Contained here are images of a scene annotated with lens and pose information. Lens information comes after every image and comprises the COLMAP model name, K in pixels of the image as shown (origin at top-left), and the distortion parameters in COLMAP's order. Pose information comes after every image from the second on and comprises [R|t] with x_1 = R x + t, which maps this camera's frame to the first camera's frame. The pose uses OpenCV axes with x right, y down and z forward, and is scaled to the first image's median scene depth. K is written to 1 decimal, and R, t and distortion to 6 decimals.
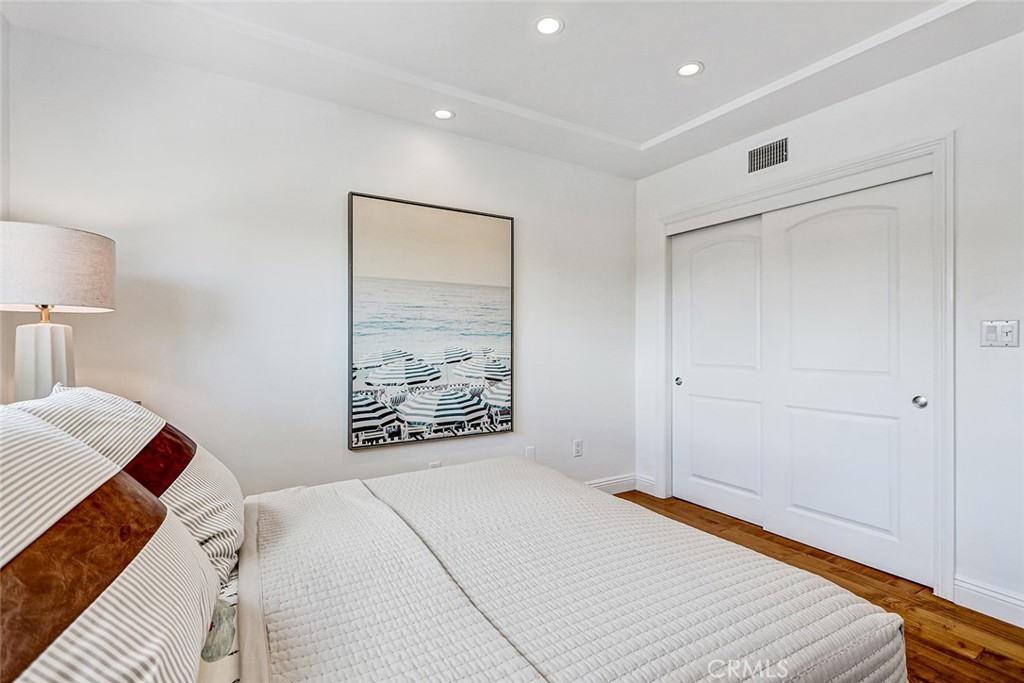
lens RADIAL K [[465.7, 0, 518.0], [0, 465.7, 345.5], [0, 0, 1]] dist [0.000292, -0.000423]
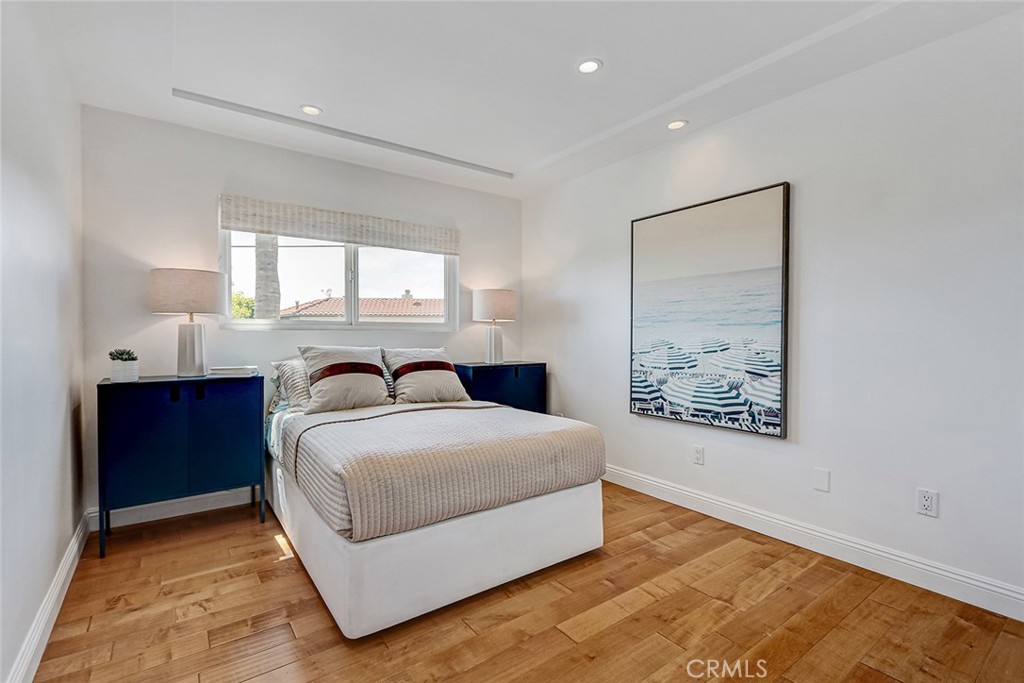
lens RADIAL K [[465.7, 0, 518.0], [0, 465.7, 345.5], [0, 0, 1]] dist [0.000292, -0.000423]
pose [[0.099691, 0.024863, -0.994708, 0.845888], [0.000001, 0.999688, 0.024987, -0.004350], [0.995018, -0.002492, 0.099660, 0.488091]]
